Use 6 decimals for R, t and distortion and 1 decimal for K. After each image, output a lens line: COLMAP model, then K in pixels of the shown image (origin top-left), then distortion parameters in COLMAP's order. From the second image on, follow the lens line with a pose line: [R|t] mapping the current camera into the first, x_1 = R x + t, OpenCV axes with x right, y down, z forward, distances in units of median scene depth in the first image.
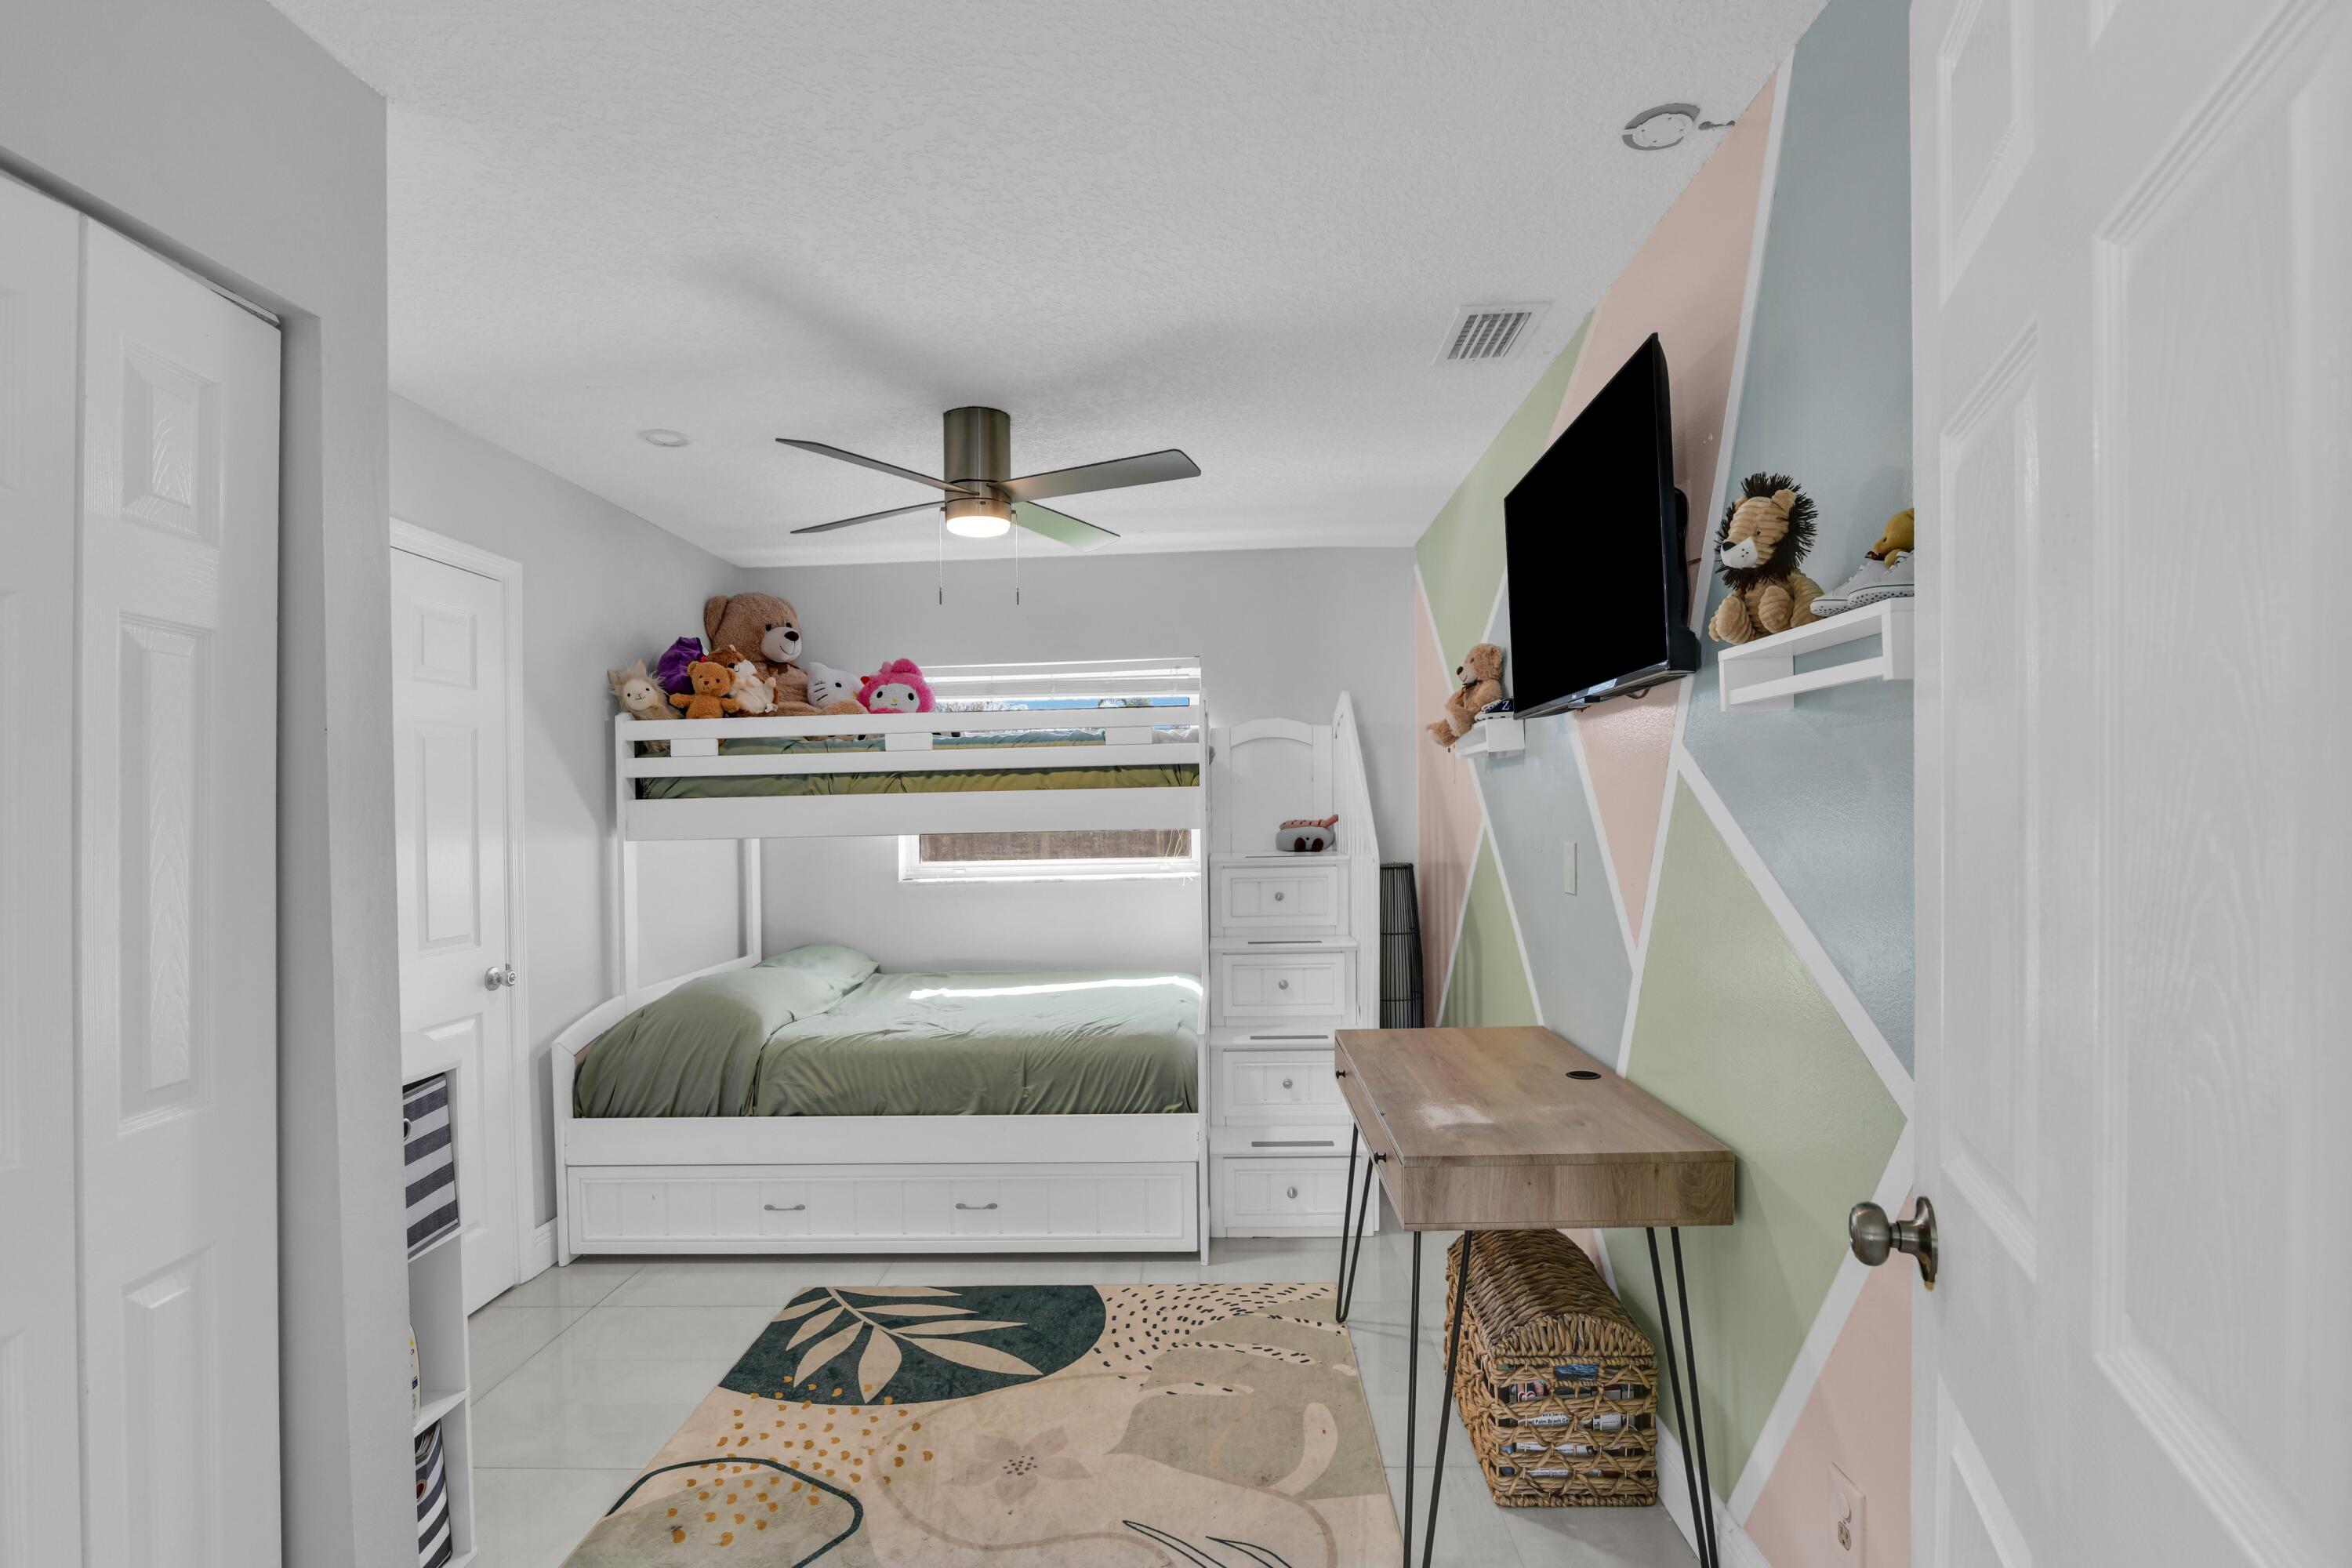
lens RADIAL K [[1176.9, 0, 1176.0], [0, 1176.9, 784.0], [0, 0, 1]] dist [-0.007181, -0.000943]
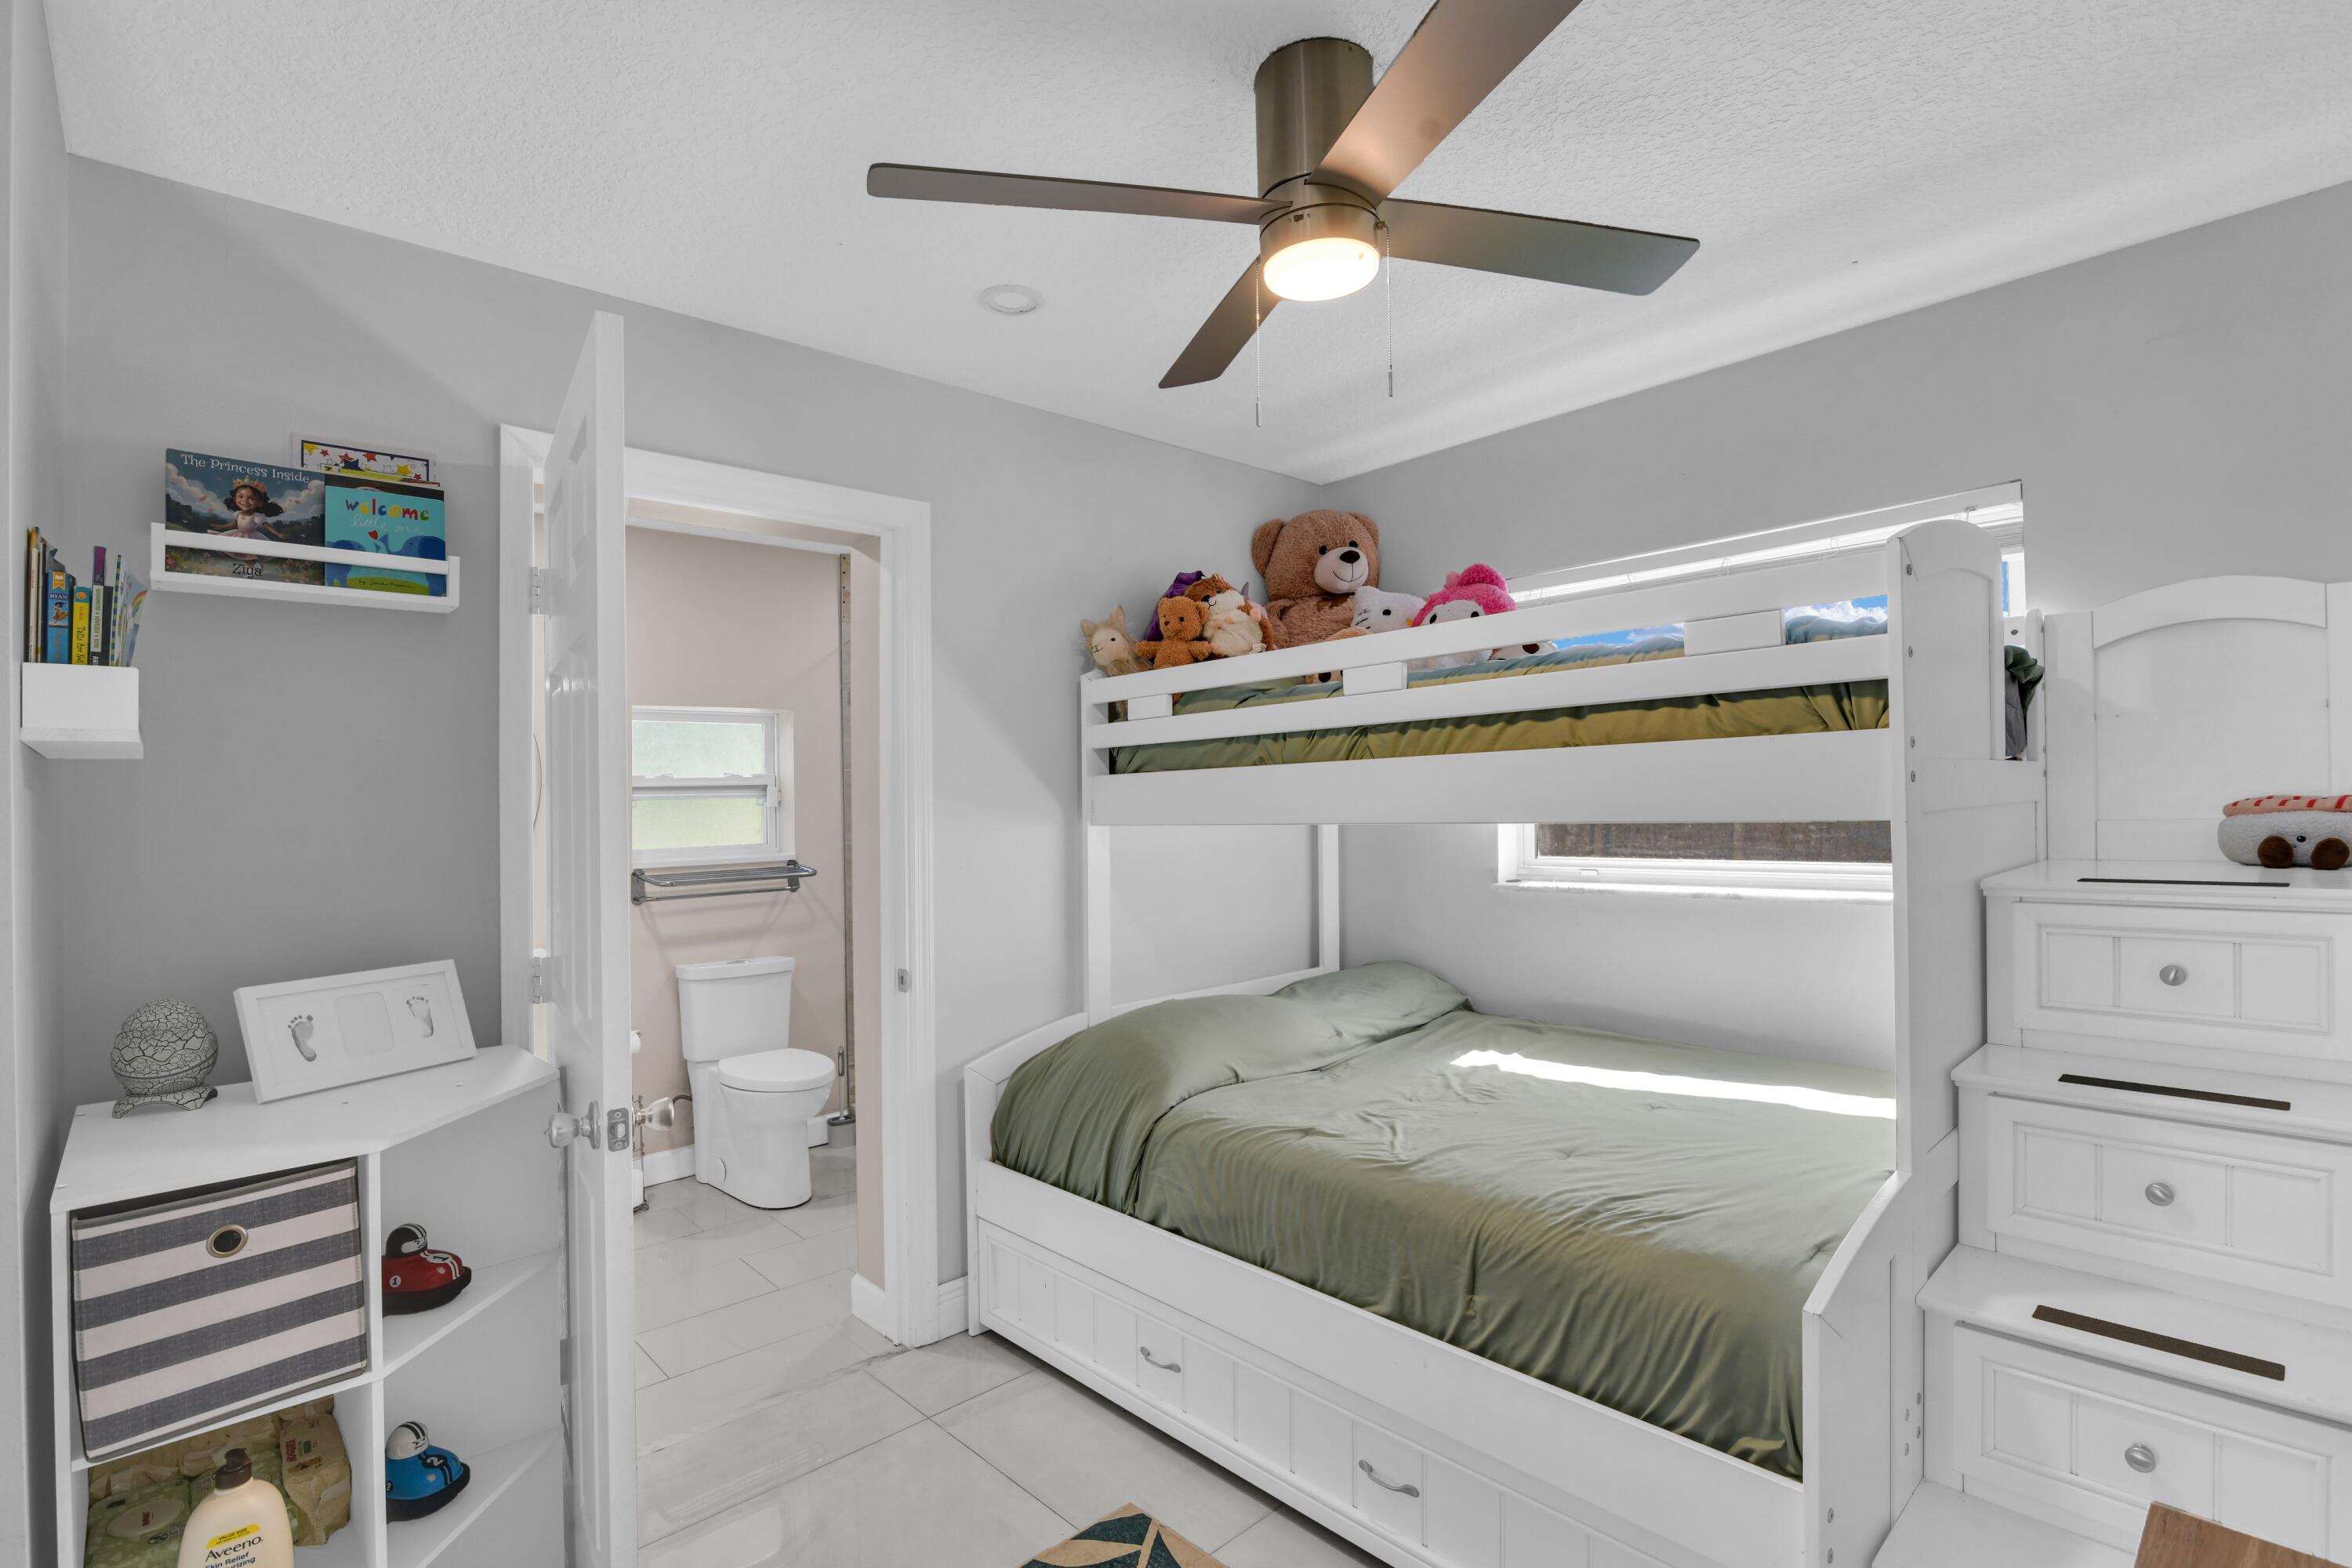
lens RADIAL K [[1111.2, 0, 1193.1], [0, 1111.2, 772.0], [0, 0, 1]] dist [-0.004119, -0.000905]
pose [[0.711359, -0.016874, -0.702626, 0.128749], [0.028177, 0.999593, 0.004521, 0.009594], [0.702264, -0.023014, 0.711545, 0.496029]]
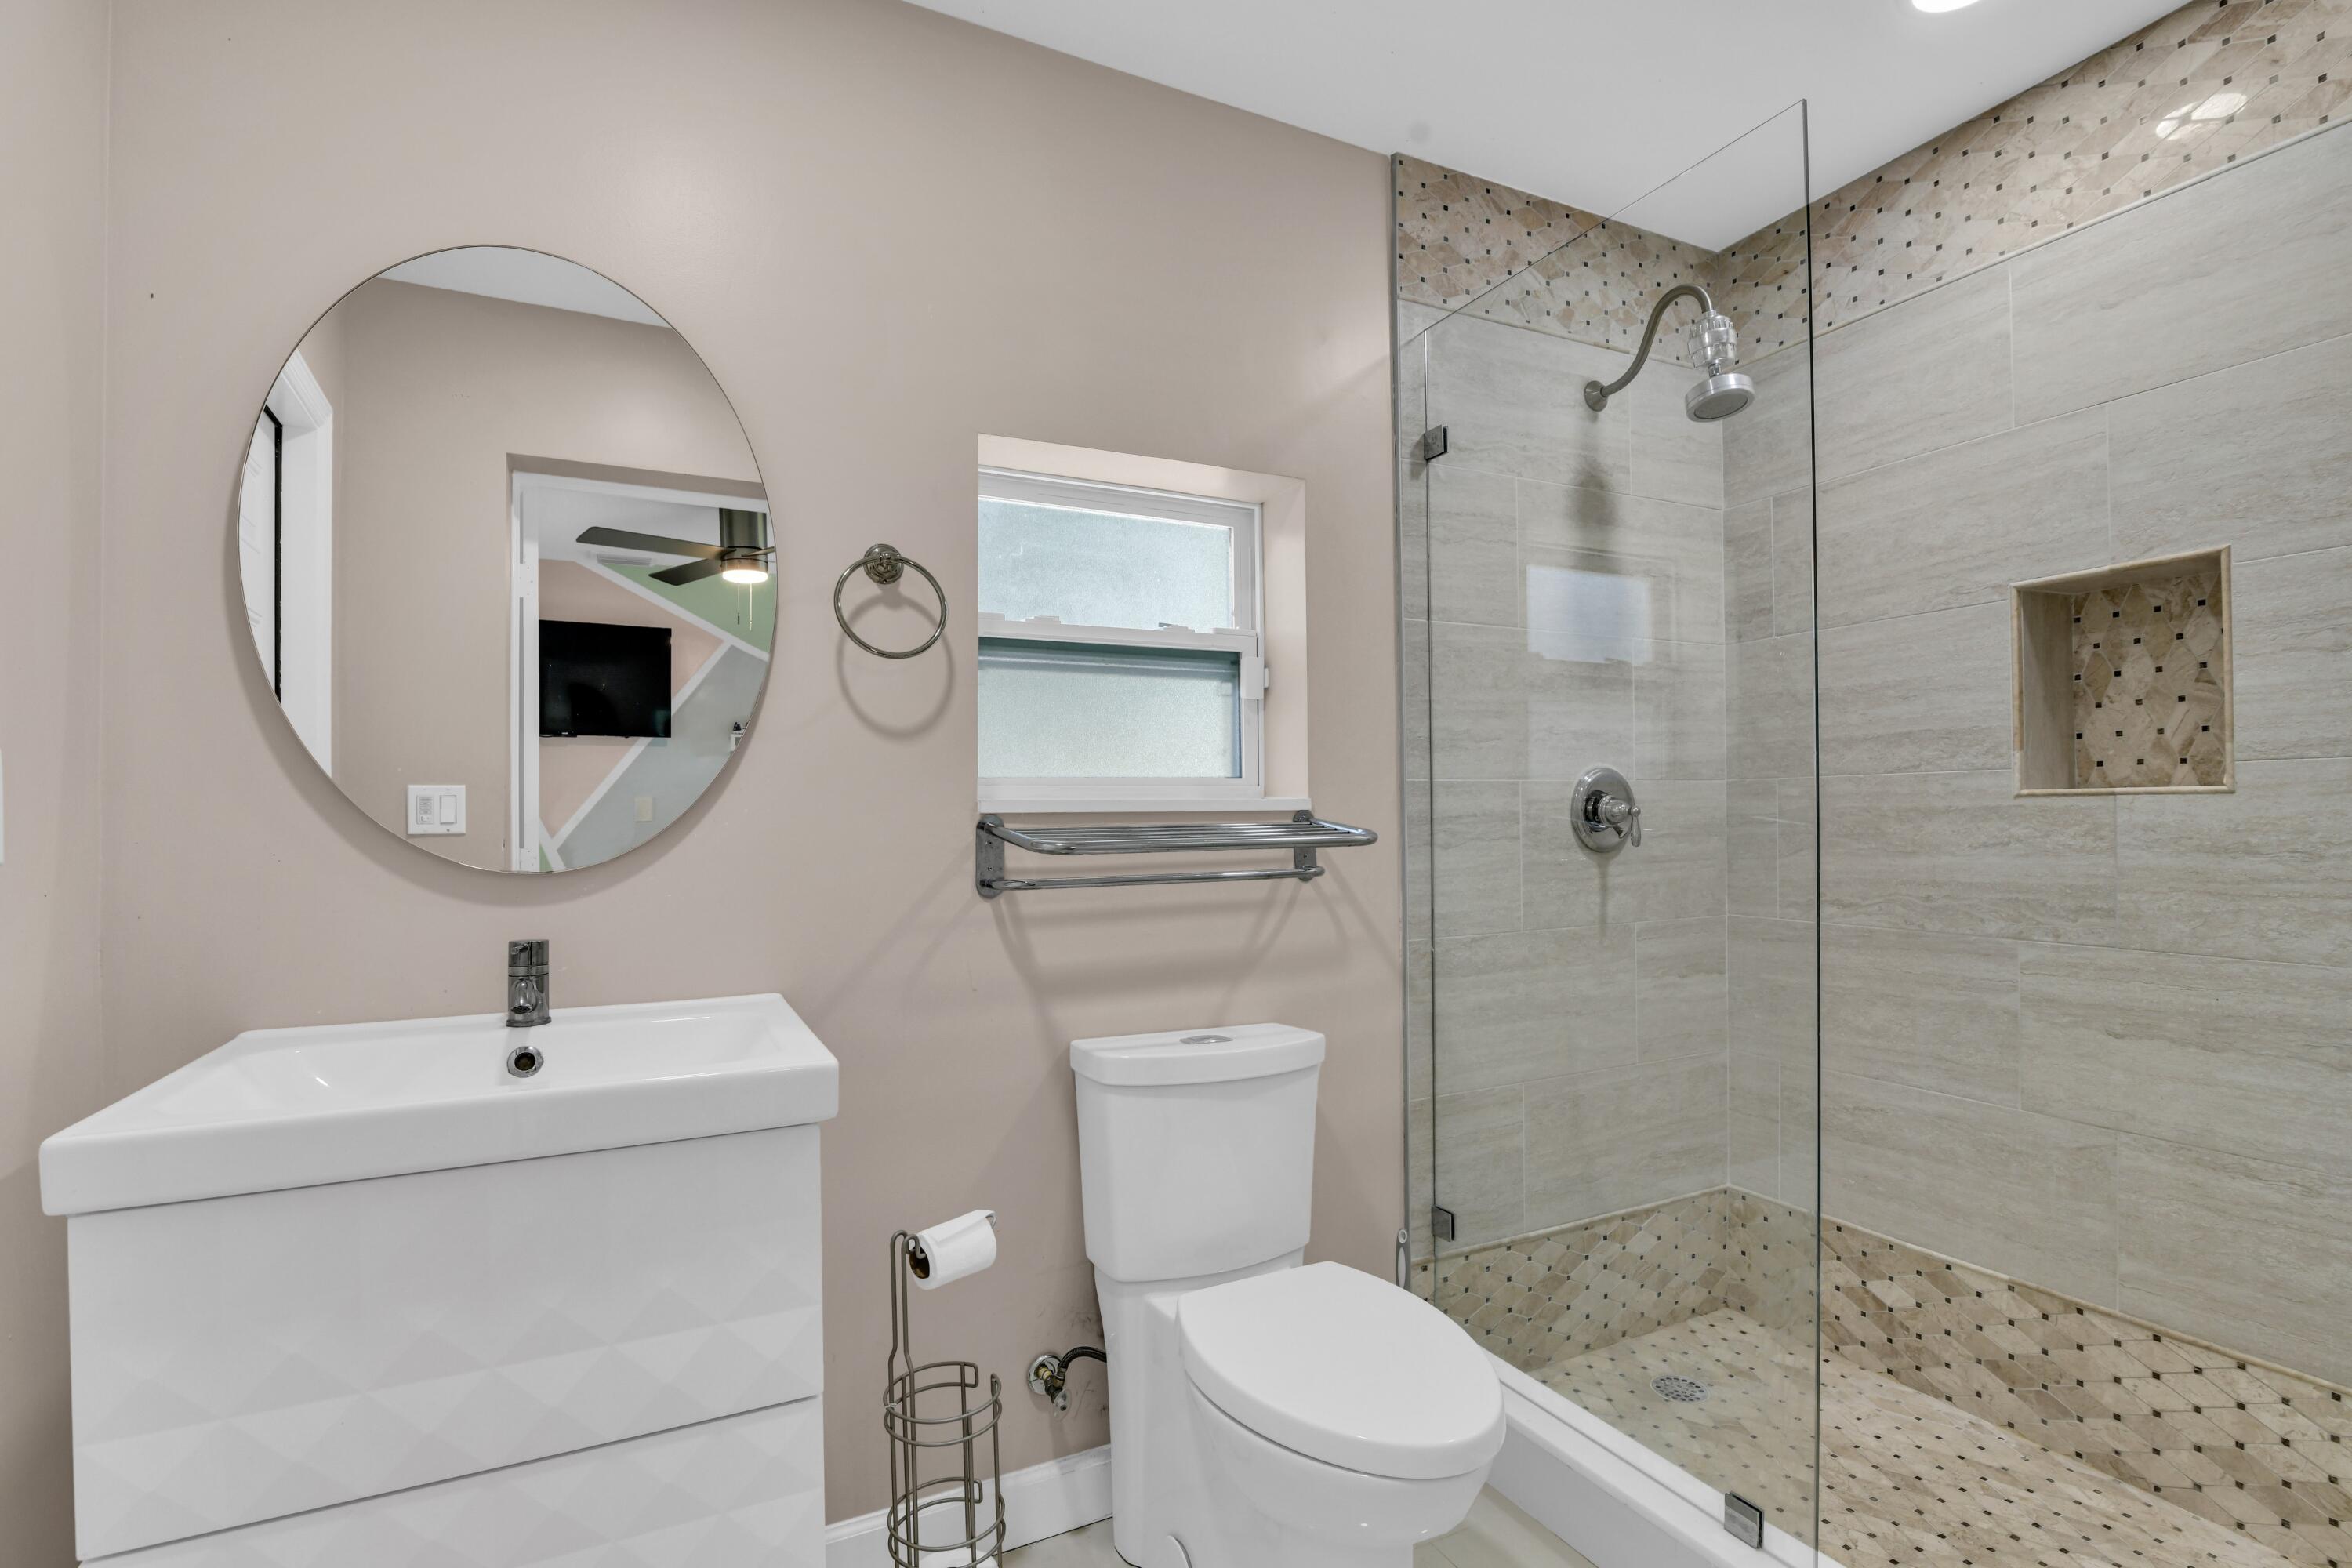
lens RADIAL K [[1120.1, 0, 1185.1], [0, 1120.1, 796.6], [0, 0, 1]] dist [-0.019866, 0.005405]
pose [[0.476184, 0.005580, -0.879328, -0.517925], [0.023464, 0.999543, 0.019049, 0.074274], [0.879033, -0.029704, 0.475835, 0.715882]]
